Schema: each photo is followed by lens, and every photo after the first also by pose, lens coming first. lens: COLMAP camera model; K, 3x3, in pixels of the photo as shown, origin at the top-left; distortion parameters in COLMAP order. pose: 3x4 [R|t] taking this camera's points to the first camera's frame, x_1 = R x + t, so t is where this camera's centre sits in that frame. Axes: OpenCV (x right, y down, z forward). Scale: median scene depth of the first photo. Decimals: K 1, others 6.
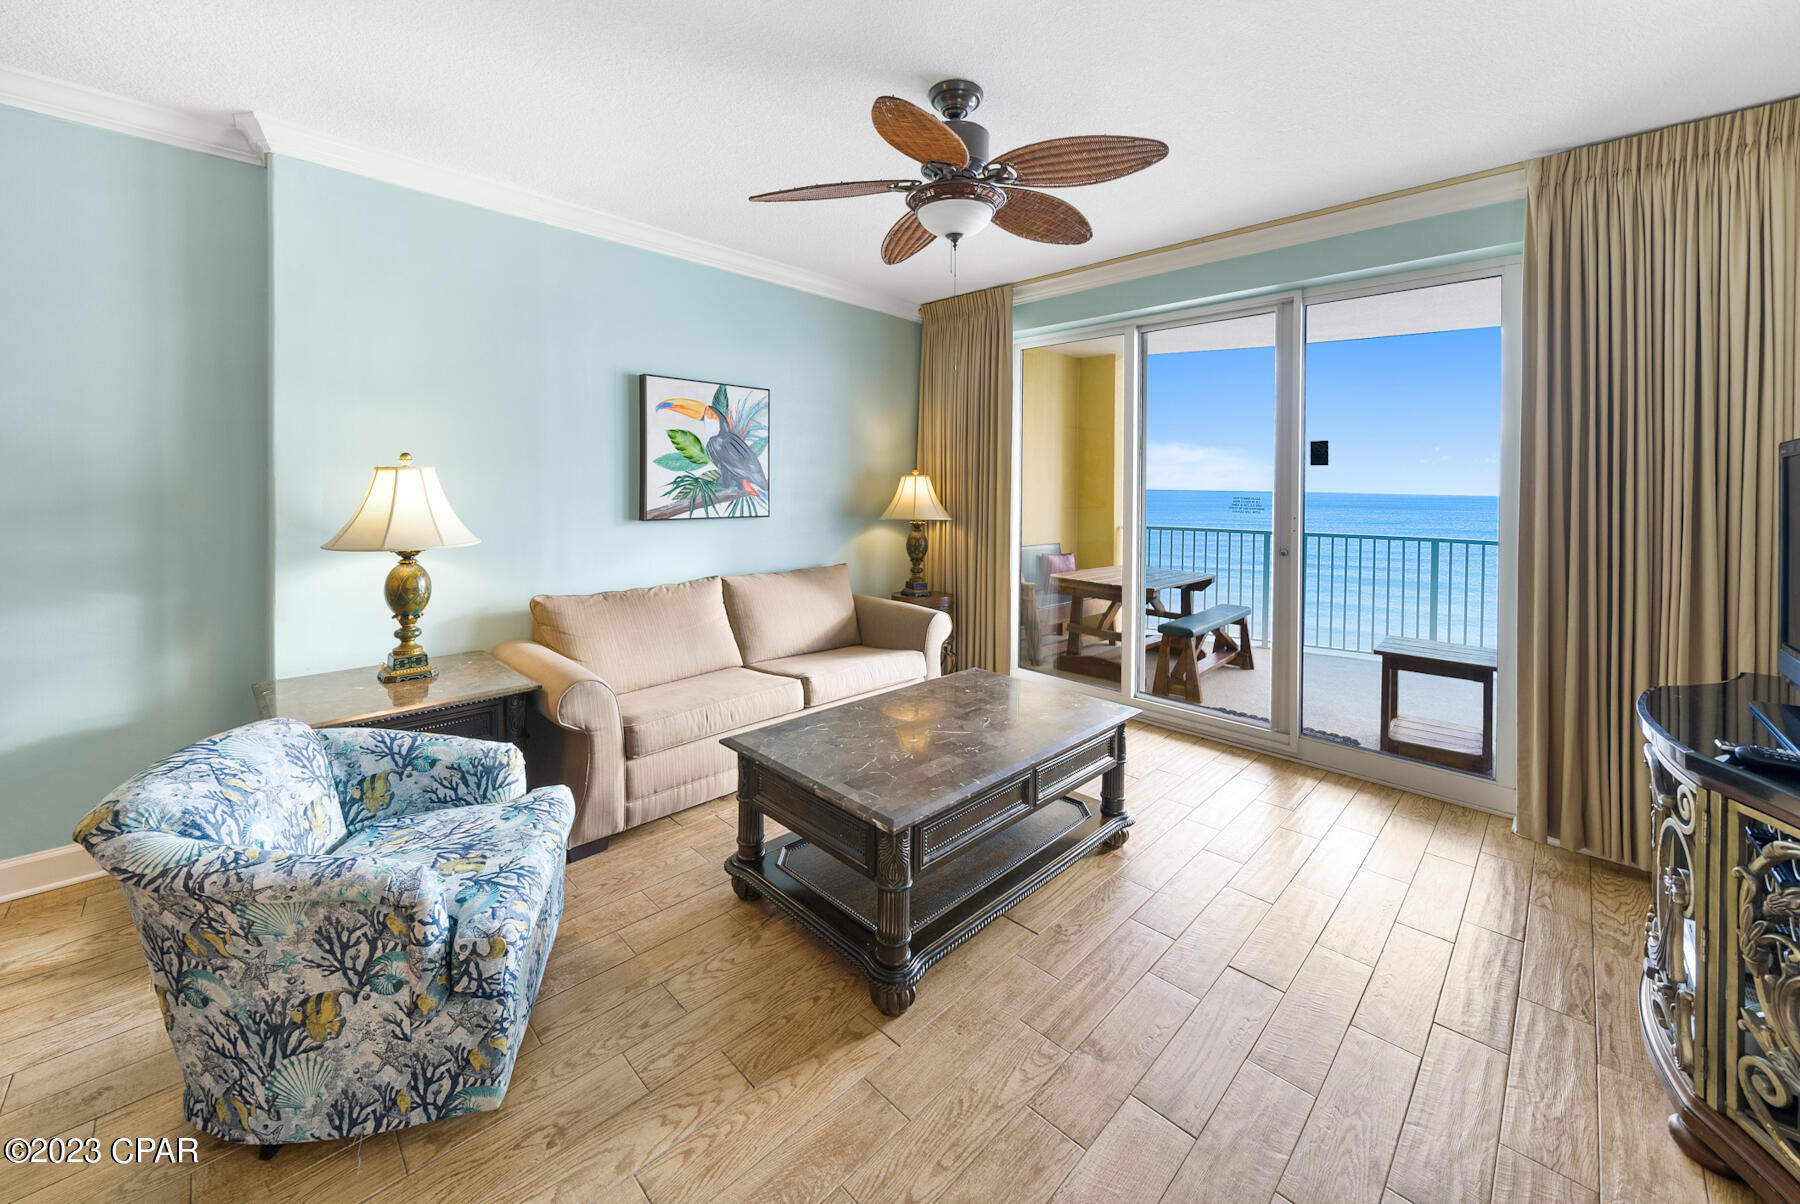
lens RADIAL K [[685.3, 0, 917.3], [0, 685.3, 484.4], [0, 0, 1]] dist [-0.001258, -0.000050]
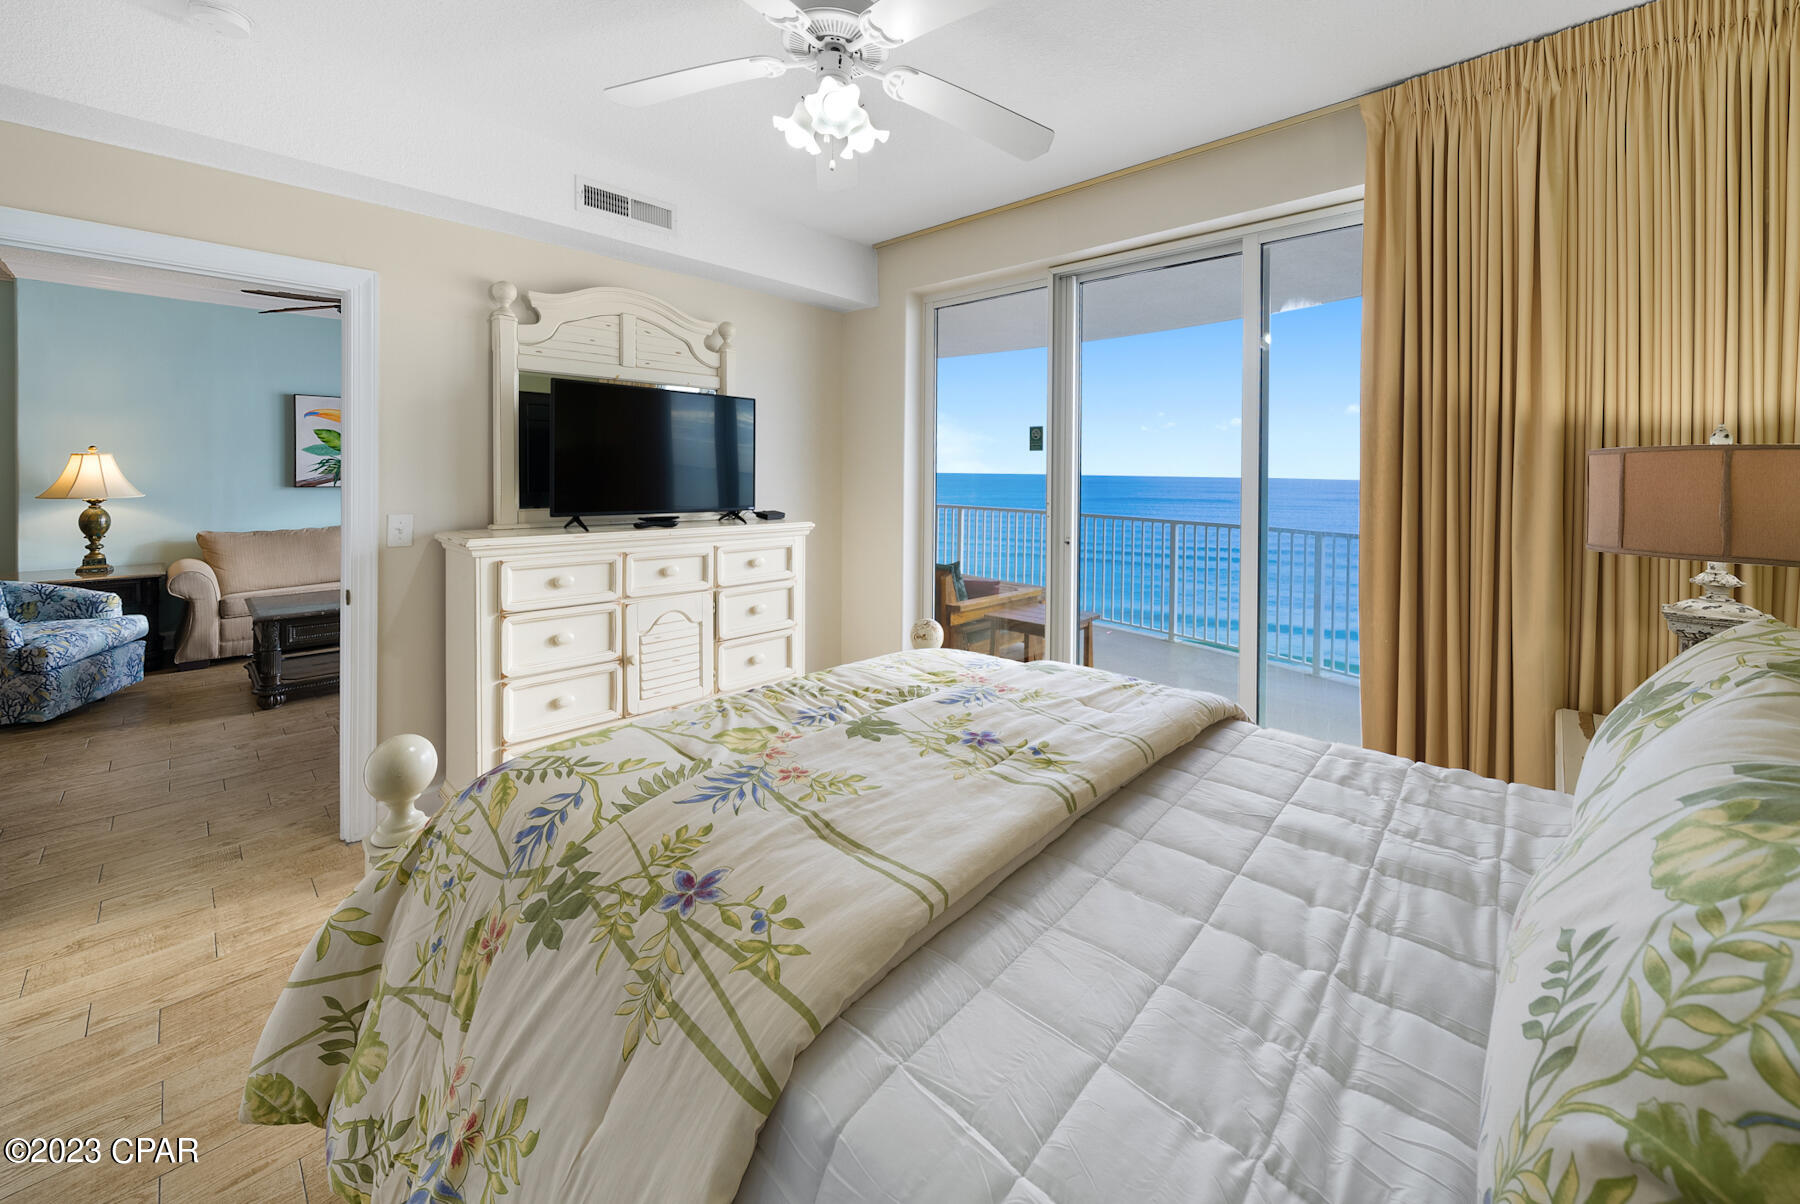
lens RADIAL K [[697.4, 0, 900.7], [0, 697.4, 468.2], [0, 0, 1]] dist [0.001518, 0.000166]
pose [[0.999994, 0.000217, 0.003358, 0.998207], [-0.000214, 1.000000, -0.000647, 0.009860], [-0.003358, 0.000646, 0.999994, -0.613118]]
